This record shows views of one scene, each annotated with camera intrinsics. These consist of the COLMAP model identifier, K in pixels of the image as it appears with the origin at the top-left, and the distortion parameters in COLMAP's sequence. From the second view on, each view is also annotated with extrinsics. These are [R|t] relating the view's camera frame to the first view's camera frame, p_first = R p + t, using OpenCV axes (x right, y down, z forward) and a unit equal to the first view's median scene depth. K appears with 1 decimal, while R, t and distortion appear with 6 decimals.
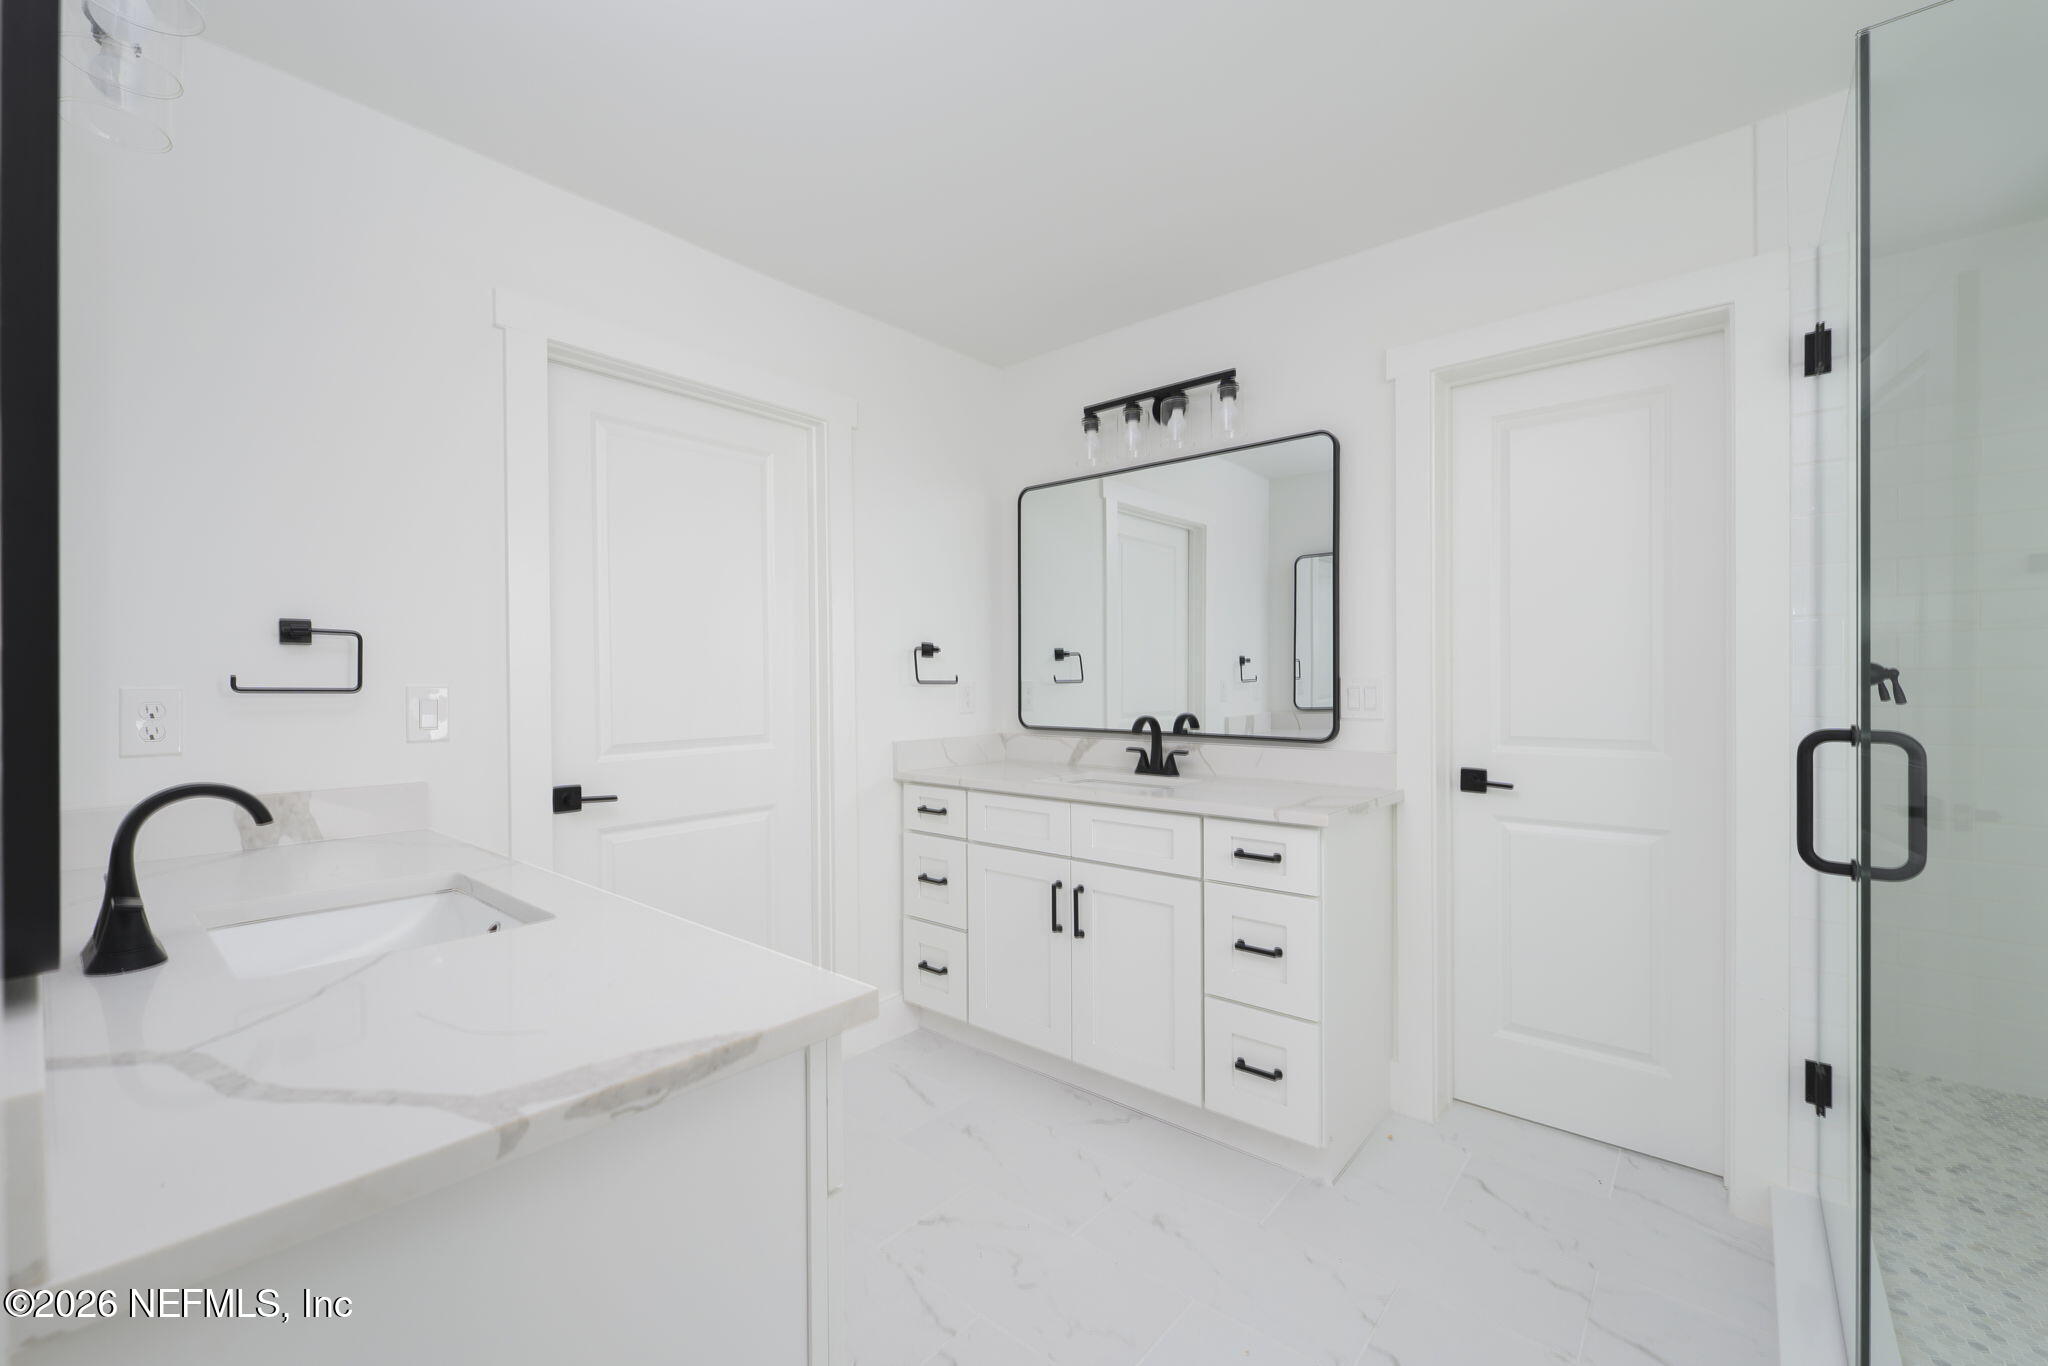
lens RADIAL K [[858.0, 0, 1024.0], [0, 858.0, 683.0], [0, 0, 1]] dist [0.000011, -0.000017]
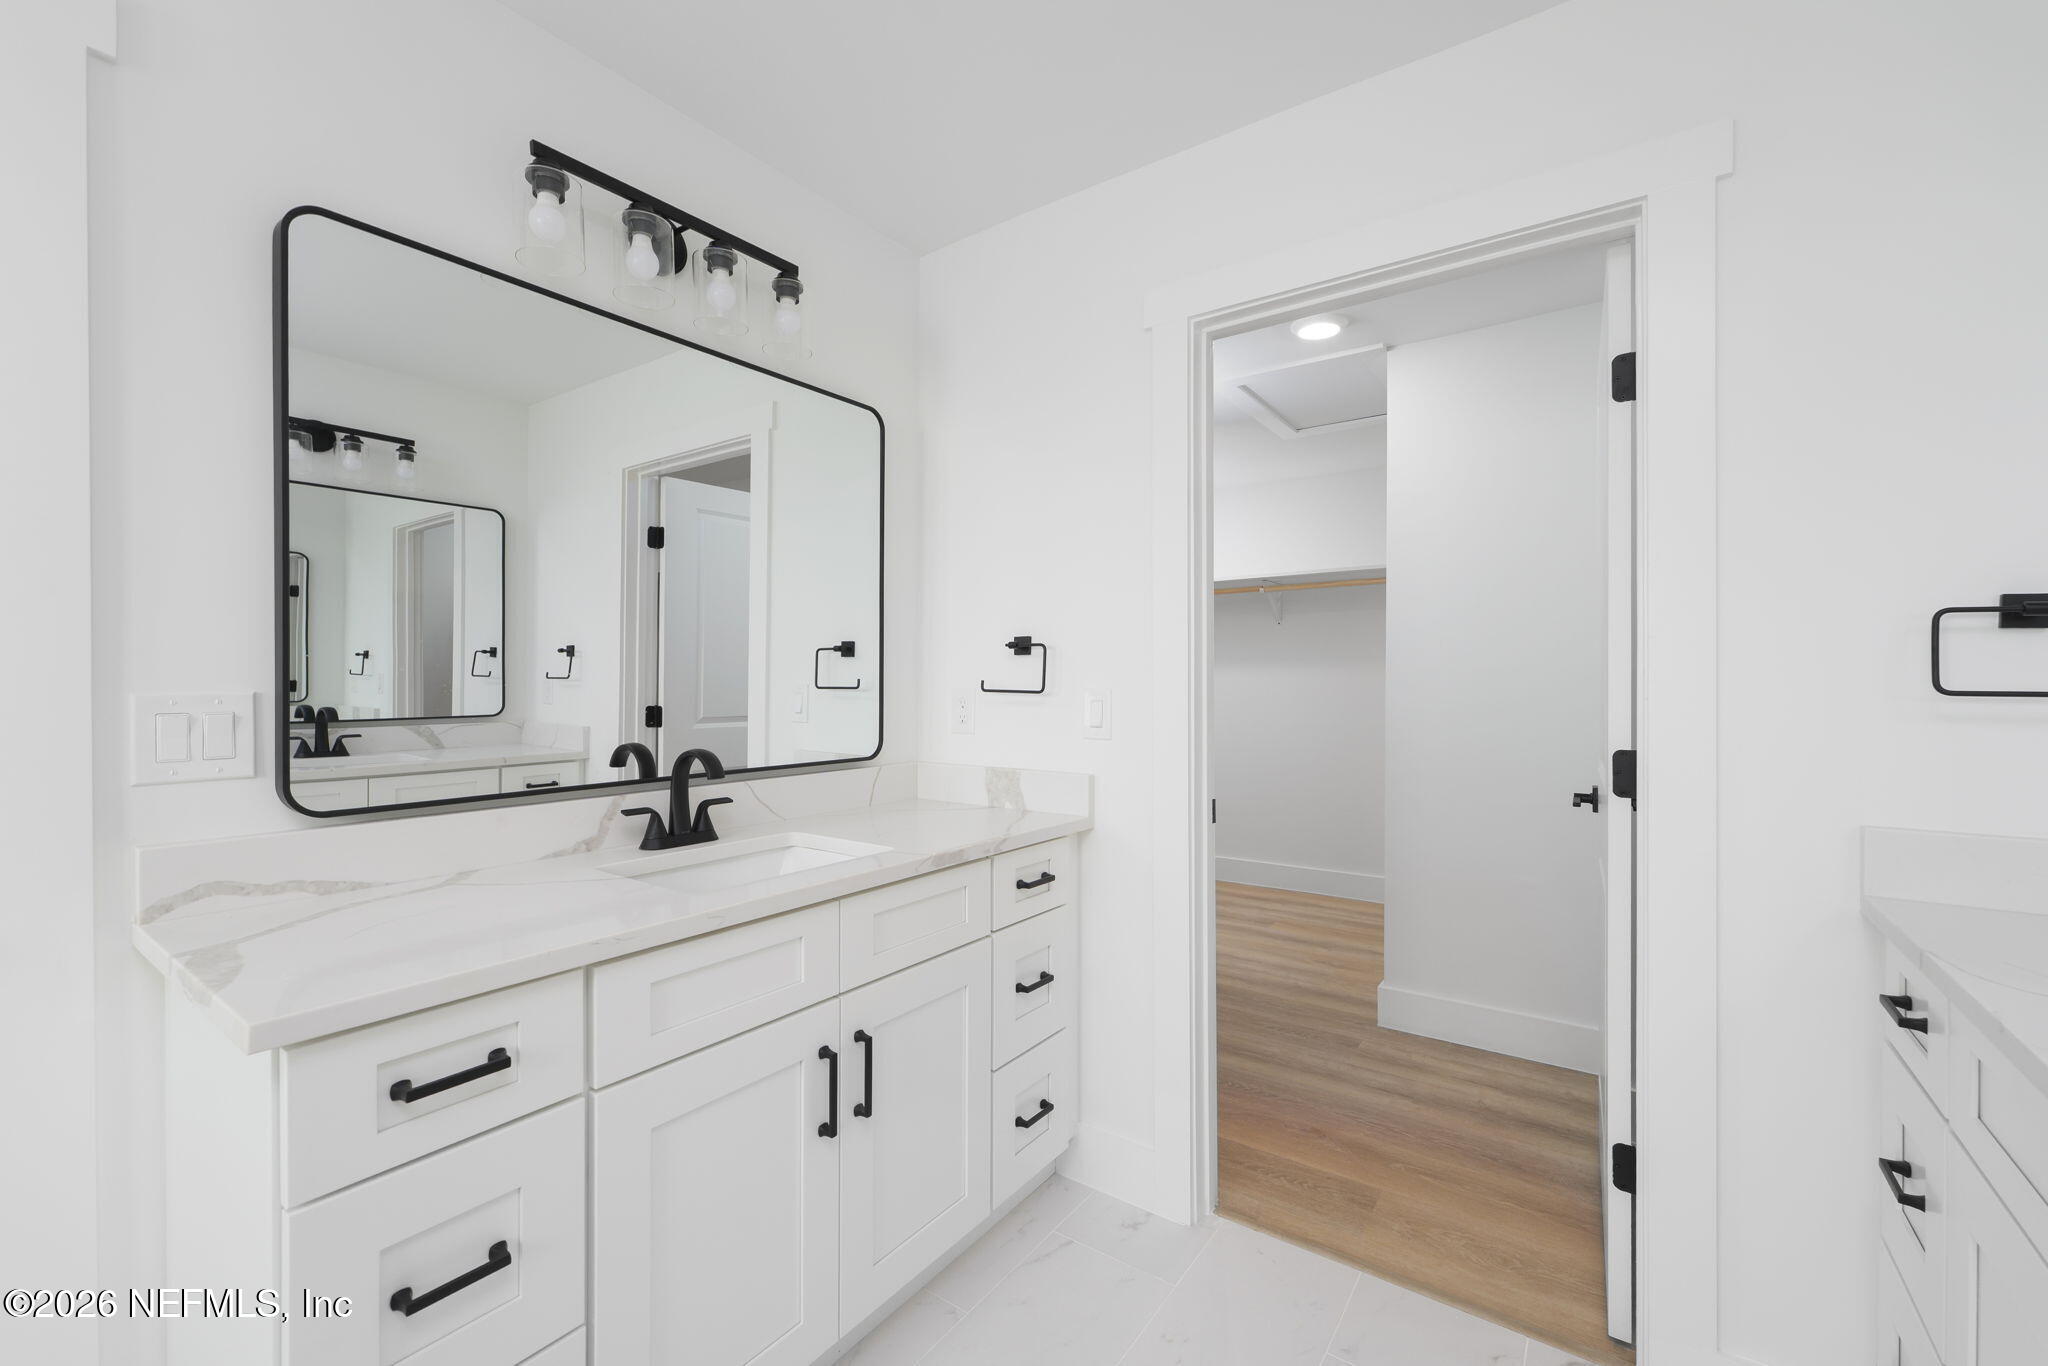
lens RADIAL K [[858.0, 0, 1024.0], [0, 858.0, 683.0], [0, 0, 1]] dist [0.000011, -0.000017]
pose [[-0.088151, 0.002739, 0.996103, -0.474906], [0.020589, 0.999788, -0.000927, -0.001928], [-0.995894, 0.020427, -0.088188, 0.822355]]
